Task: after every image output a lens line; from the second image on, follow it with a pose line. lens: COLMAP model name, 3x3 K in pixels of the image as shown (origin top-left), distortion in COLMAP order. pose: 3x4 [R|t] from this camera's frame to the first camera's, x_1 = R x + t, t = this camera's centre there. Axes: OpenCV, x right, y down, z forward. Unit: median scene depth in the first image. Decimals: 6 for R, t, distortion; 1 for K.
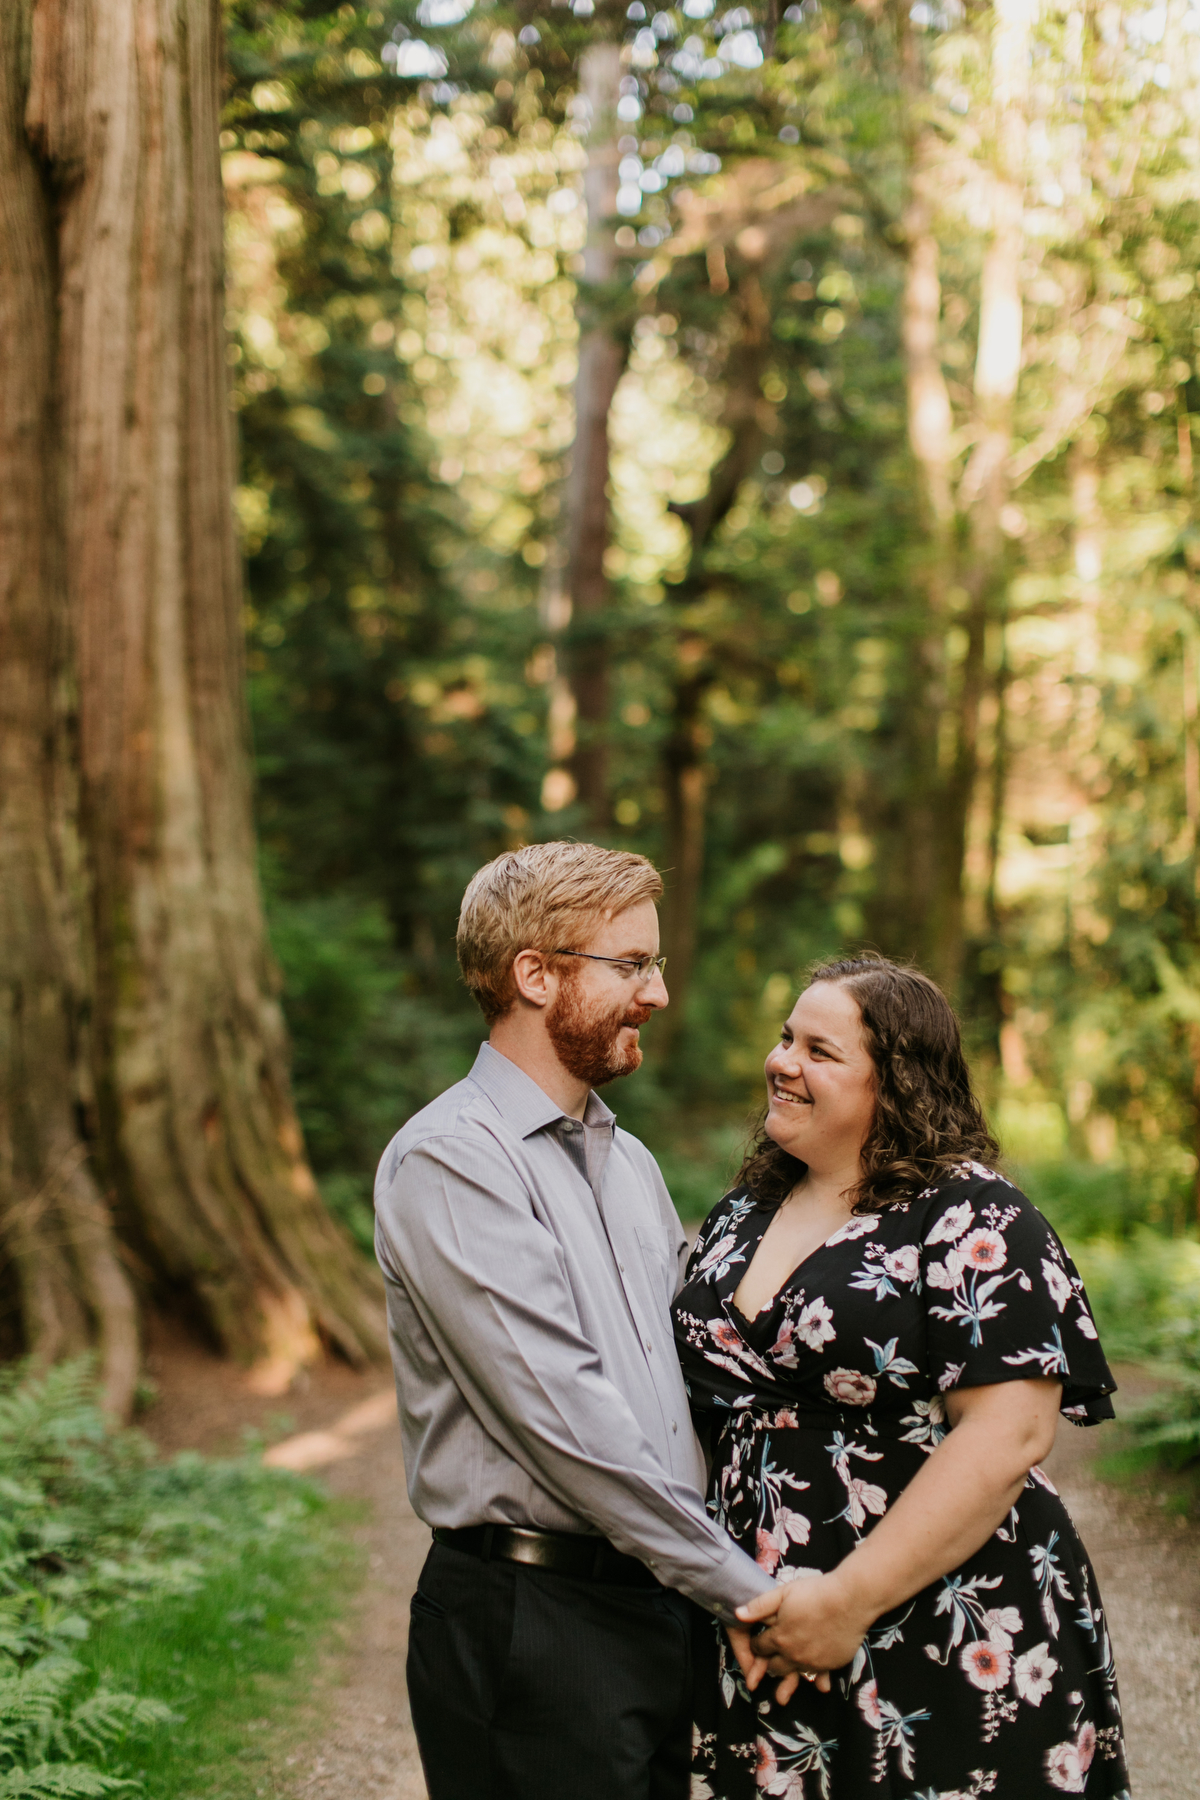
lens RADIAL K [[2496.9, 0, 600.0], [0, 2496.9, 900.0], [0, 0, 1]] dist [0.011053, -0.009161]
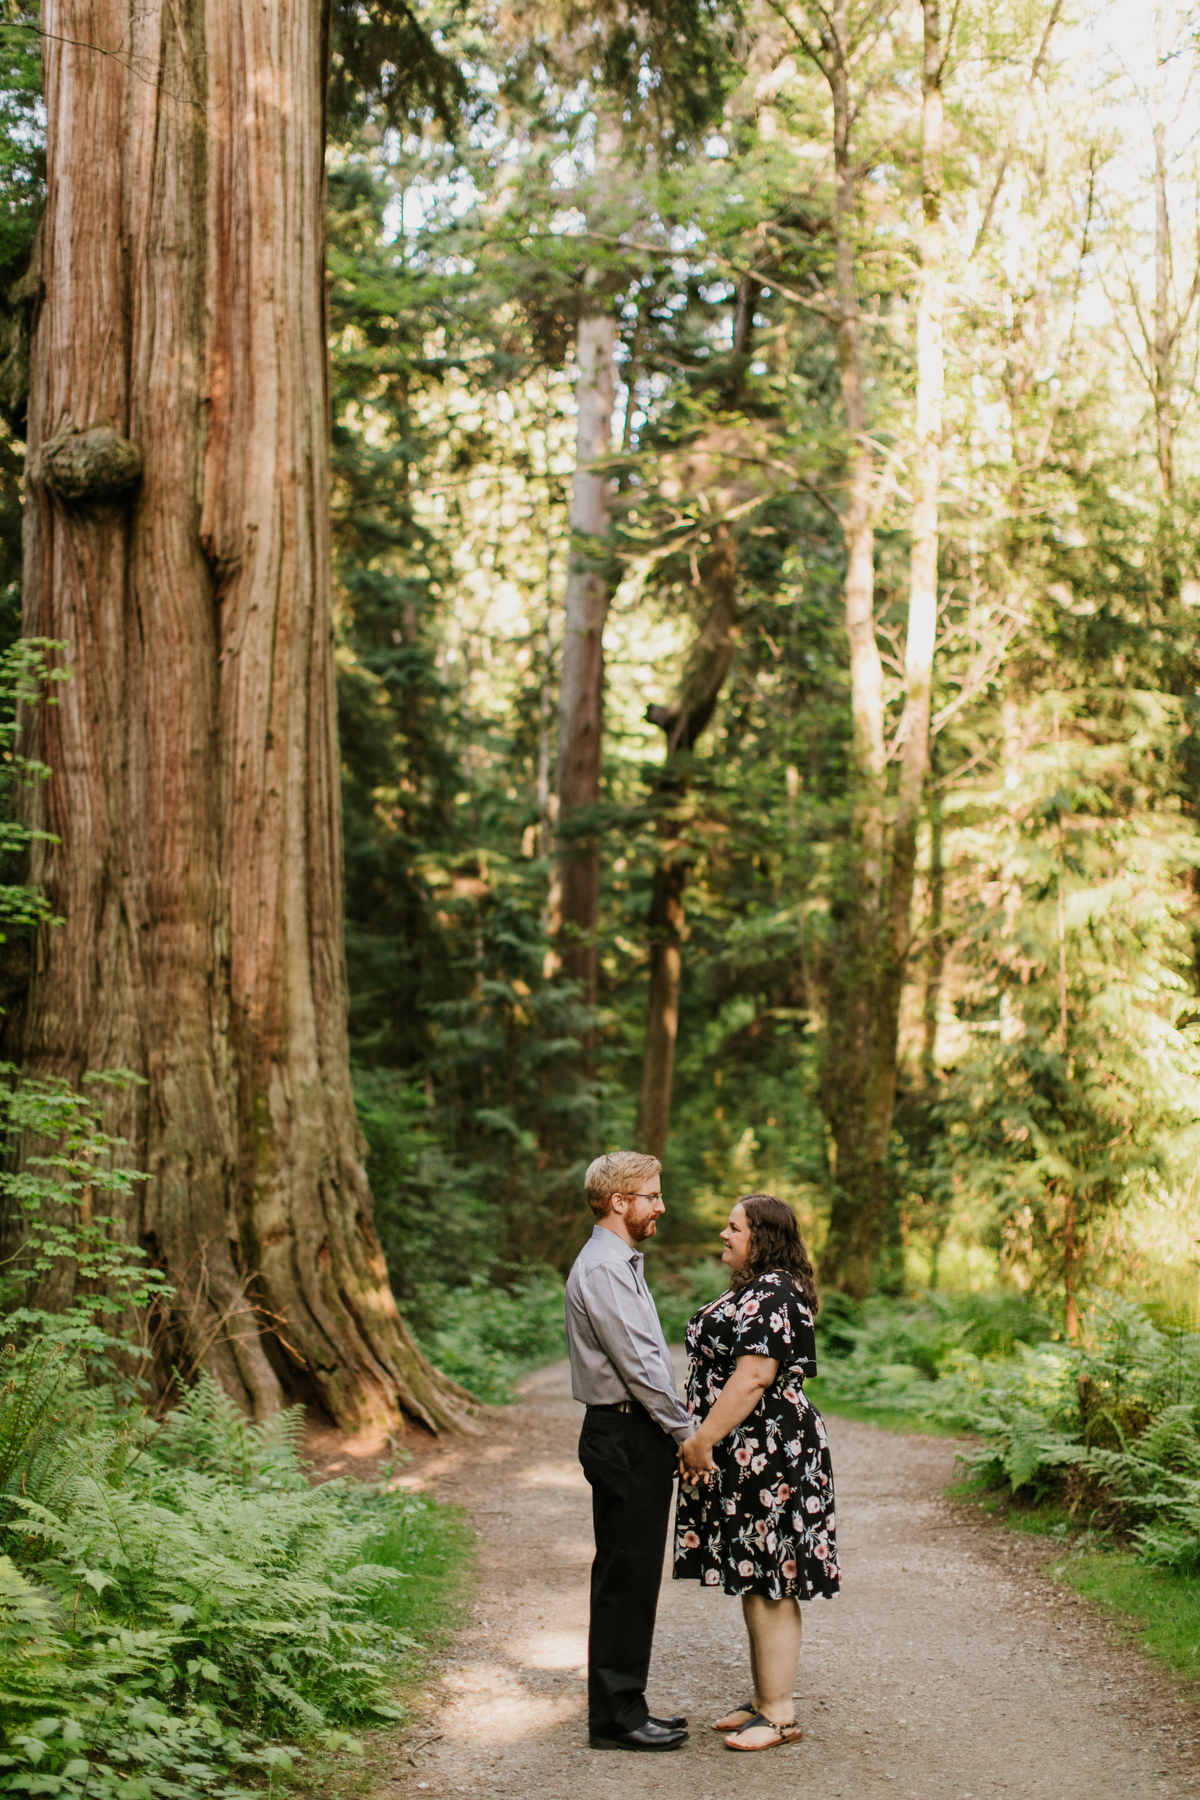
lens RADIAL K [[2478.0, 0, 600.0], [0, 2478.0, 900.0], [0, 0, 1]] dist [0.012305, 0.027805]
pose [[0.999952, 0.005574, 0.008011, -0.014960], [-0.005140, 0.998569, -0.053240, -0.031762], [-0.008296, 0.053196, 0.998550, -0.345384]]
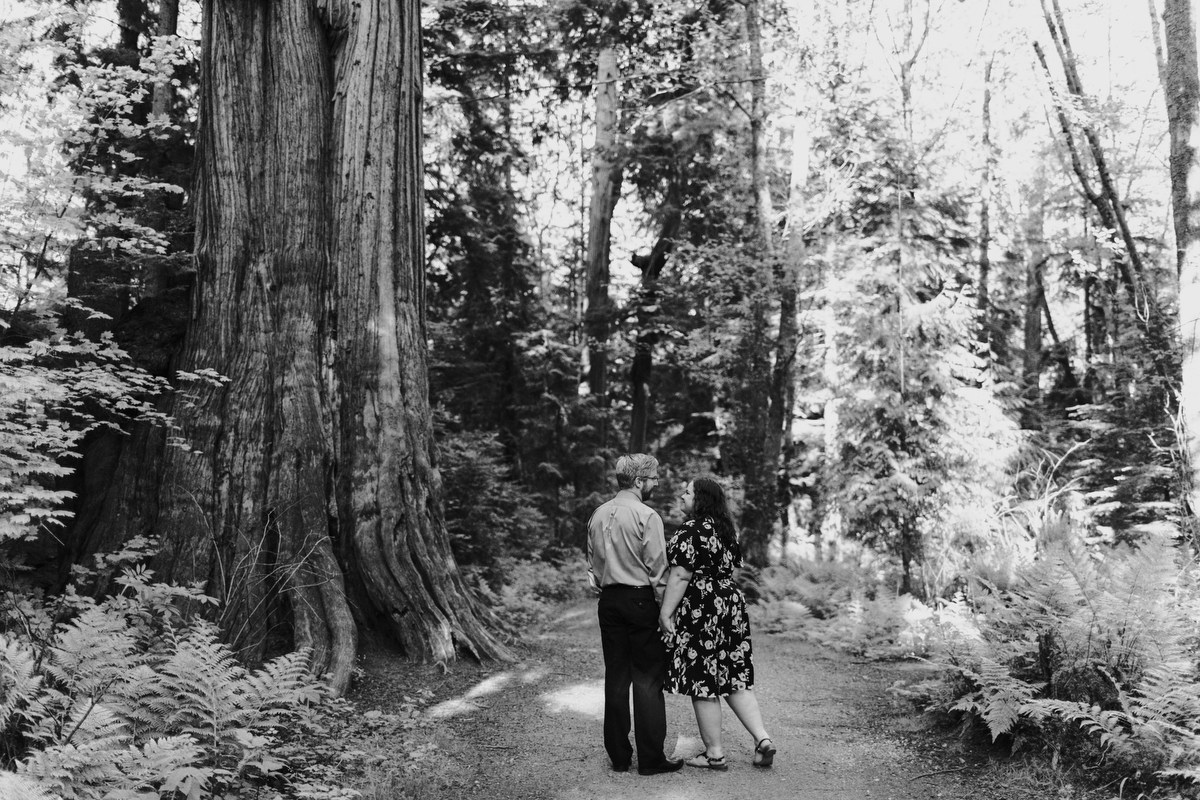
lens RADIAL K [[1096.4, 0, 600.0], [0, 1096.4, 400.0], [0, 0, 1]] dist [-0.005090, -0.000766]
pose [[0.999924, 0.012261, 0.001249, -0.007992], [-0.012184, 0.998704, -0.049405, 0.029107], [-0.001854, 0.049386, 0.998778, 0.159646]]
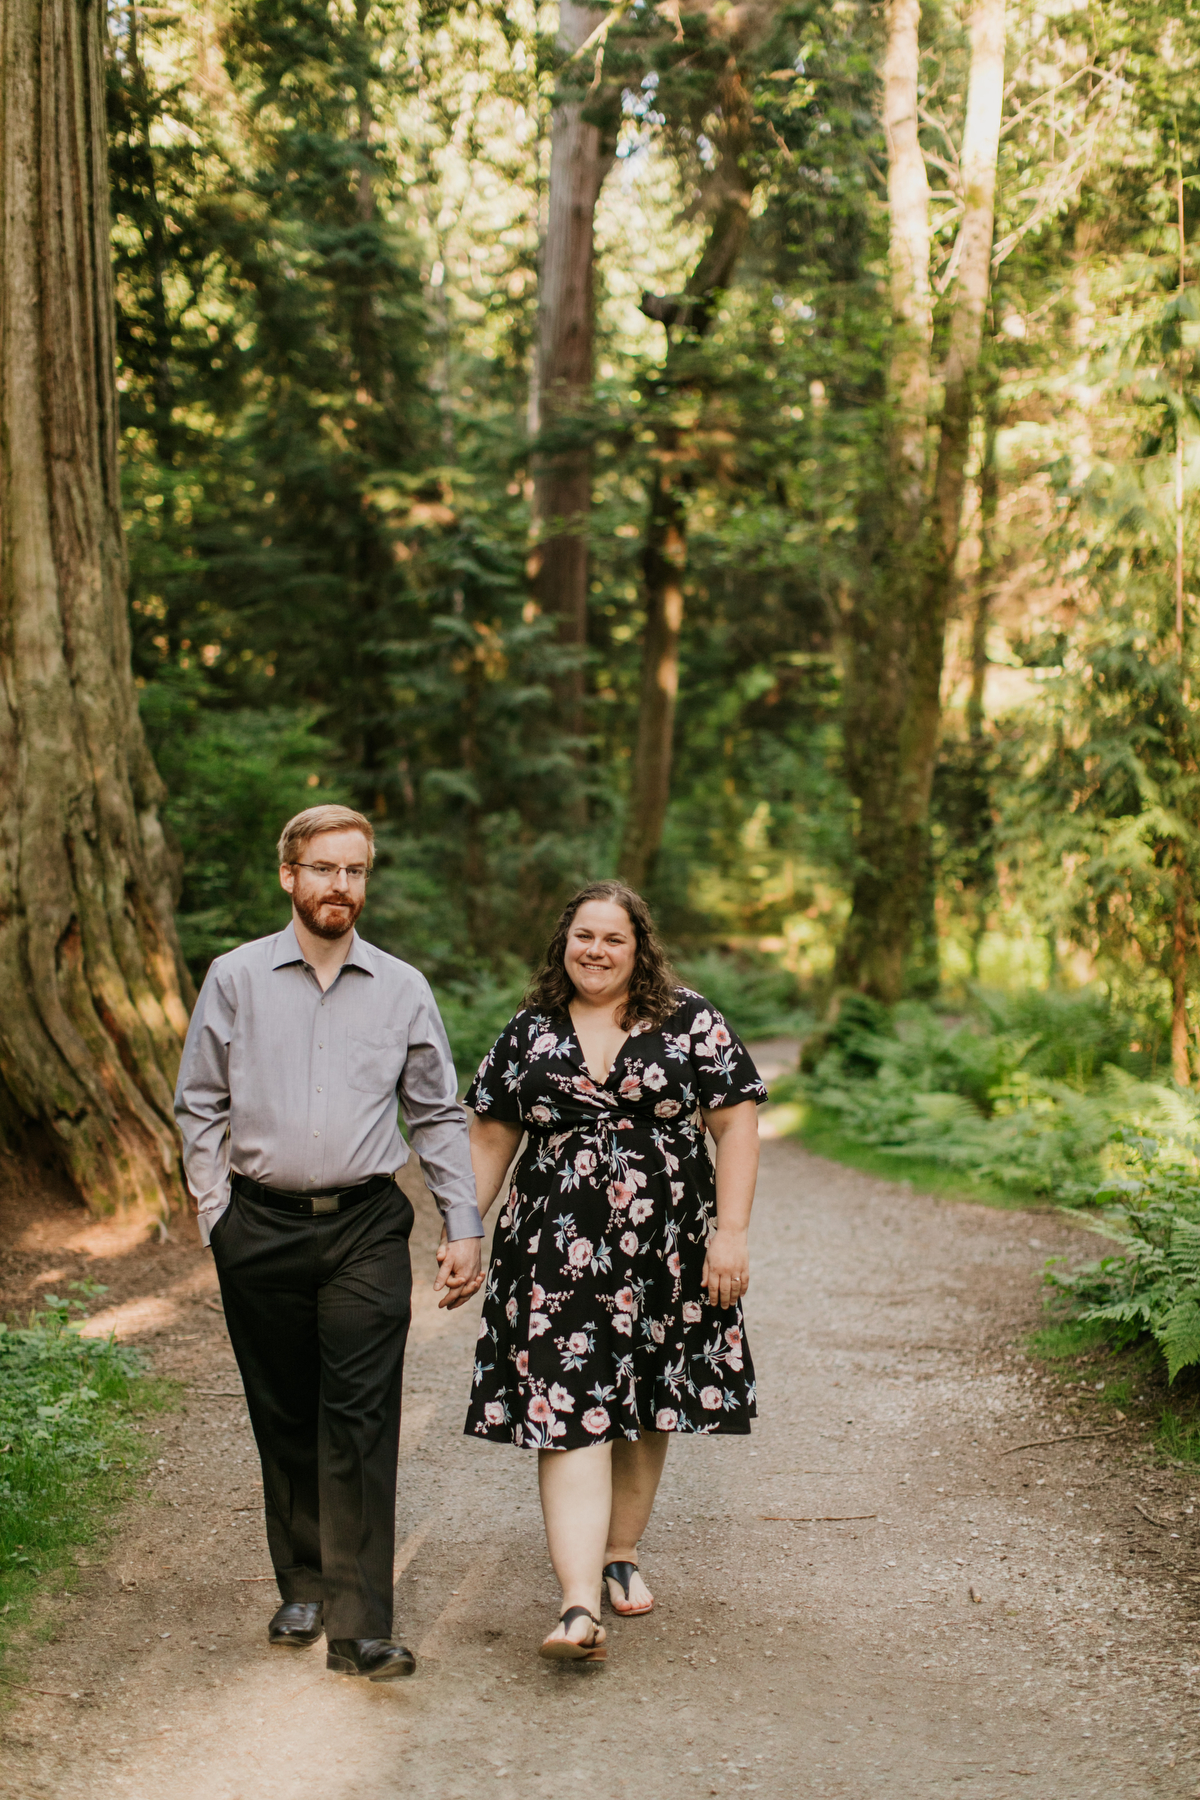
lens RADIAL K [[2478.0, 0, 600.0], [0, 2478.0, 900.0], [0, 0, 1]] dist [0.012305, 0.027805]
pose [[0.999979, 0.004999, -0.004148, 0.035705], [-0.004698, 0.997556, 0.069708, 0.008909], [0.004487, -0.069687, 0.997559, 0.102747]]
